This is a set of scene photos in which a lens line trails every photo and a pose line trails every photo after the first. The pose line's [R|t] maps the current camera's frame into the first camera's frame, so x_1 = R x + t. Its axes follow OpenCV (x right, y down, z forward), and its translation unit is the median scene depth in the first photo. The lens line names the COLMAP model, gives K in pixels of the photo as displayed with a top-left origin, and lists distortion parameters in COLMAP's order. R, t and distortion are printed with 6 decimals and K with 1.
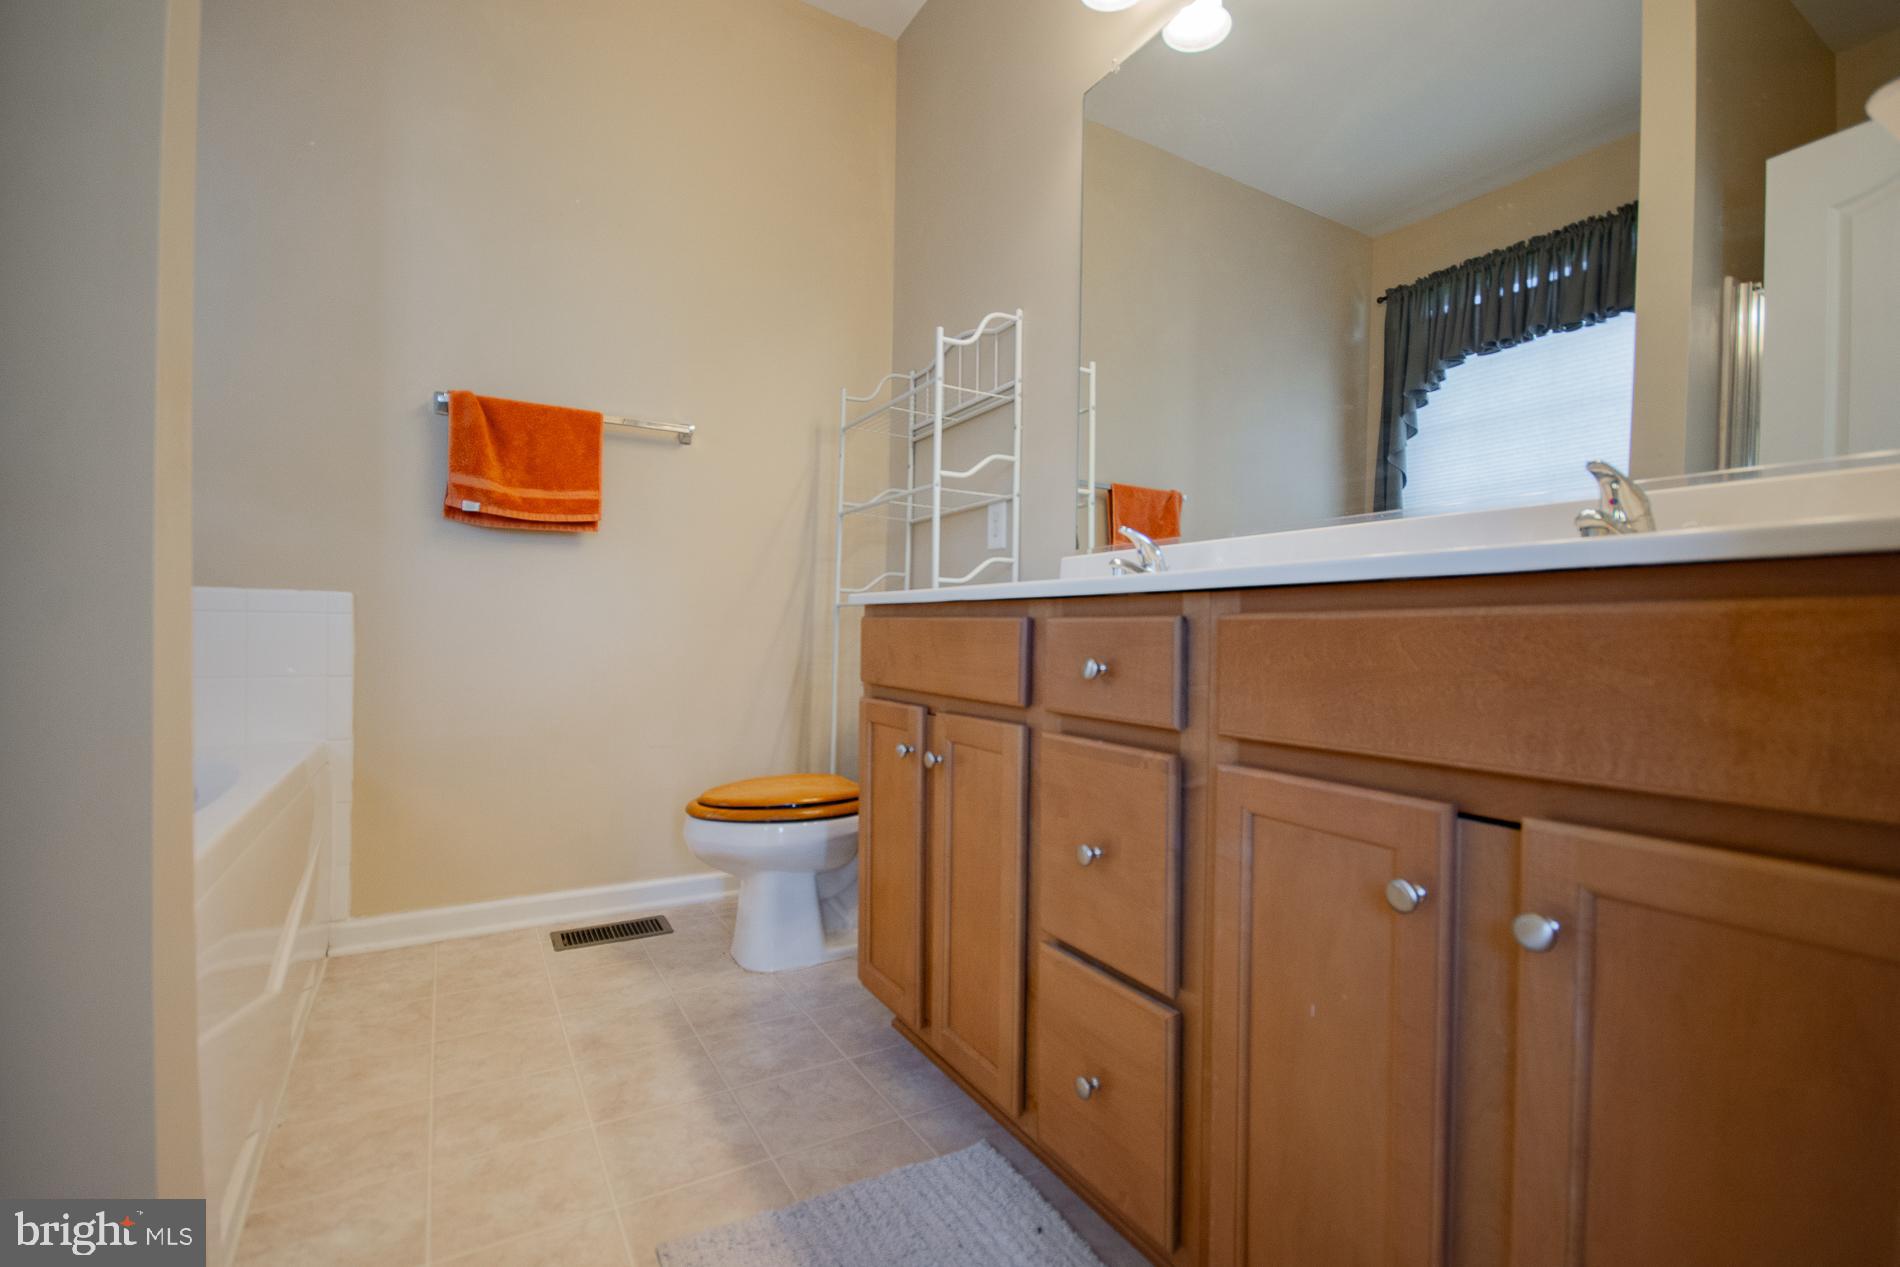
lens RADIAL K [[867.0, 0, 949.3], [0, 867.0, 642.0], [0, 0, 1]] dist [0.000953, -0.000187]
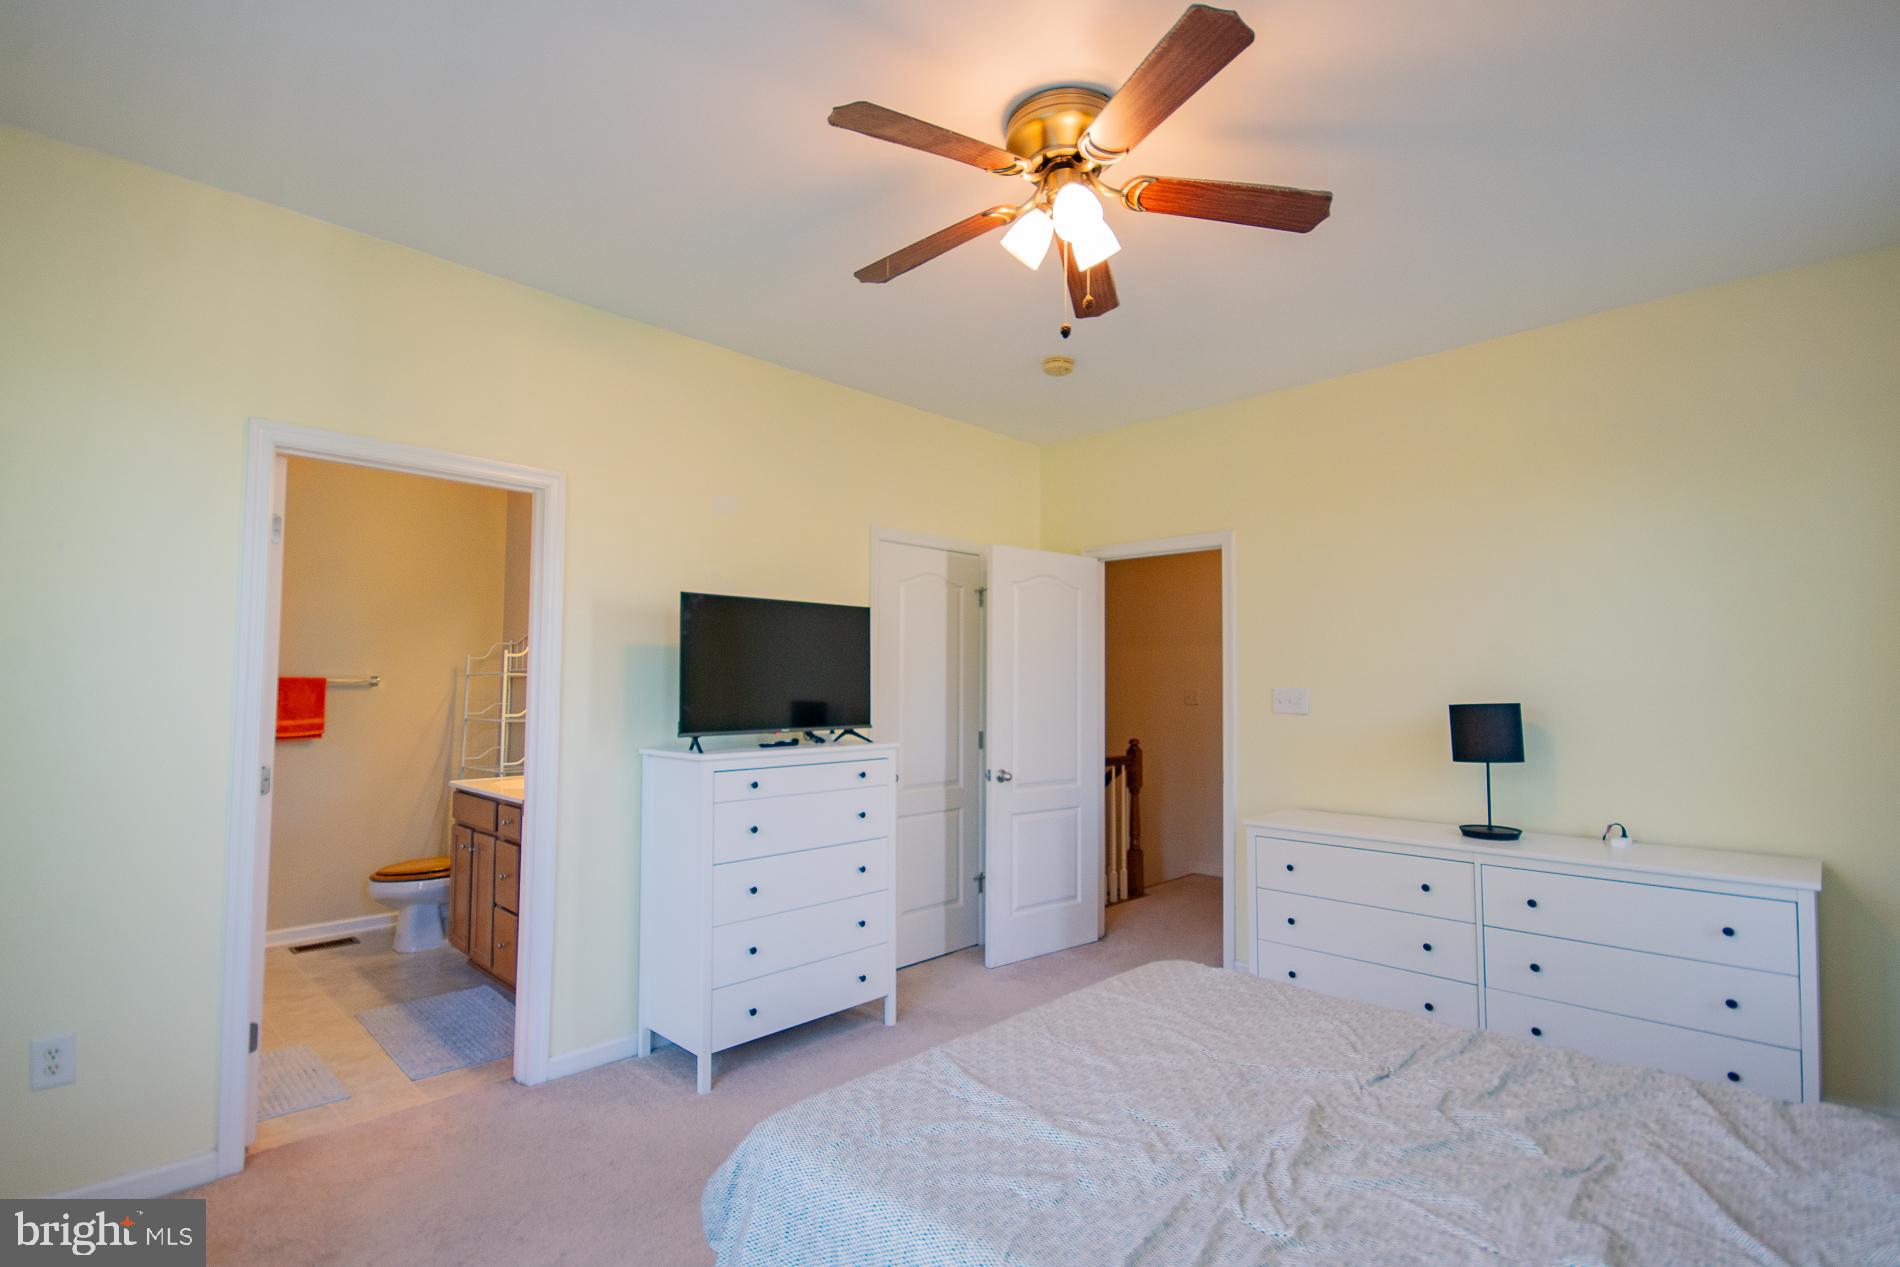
lens RADIAL K [[867.0, 0, 949.3], [0, 867.0, 642.0], [0, 0, 1]] dist [0.000953, -0.000187]
pose [[0.958969, 0.004159, 0.283481, 0.439315], [0.014192, 0.997935, -0.062650, -0.222458], [-0.283156, 0.064102, 0.956929, -1.427278]]
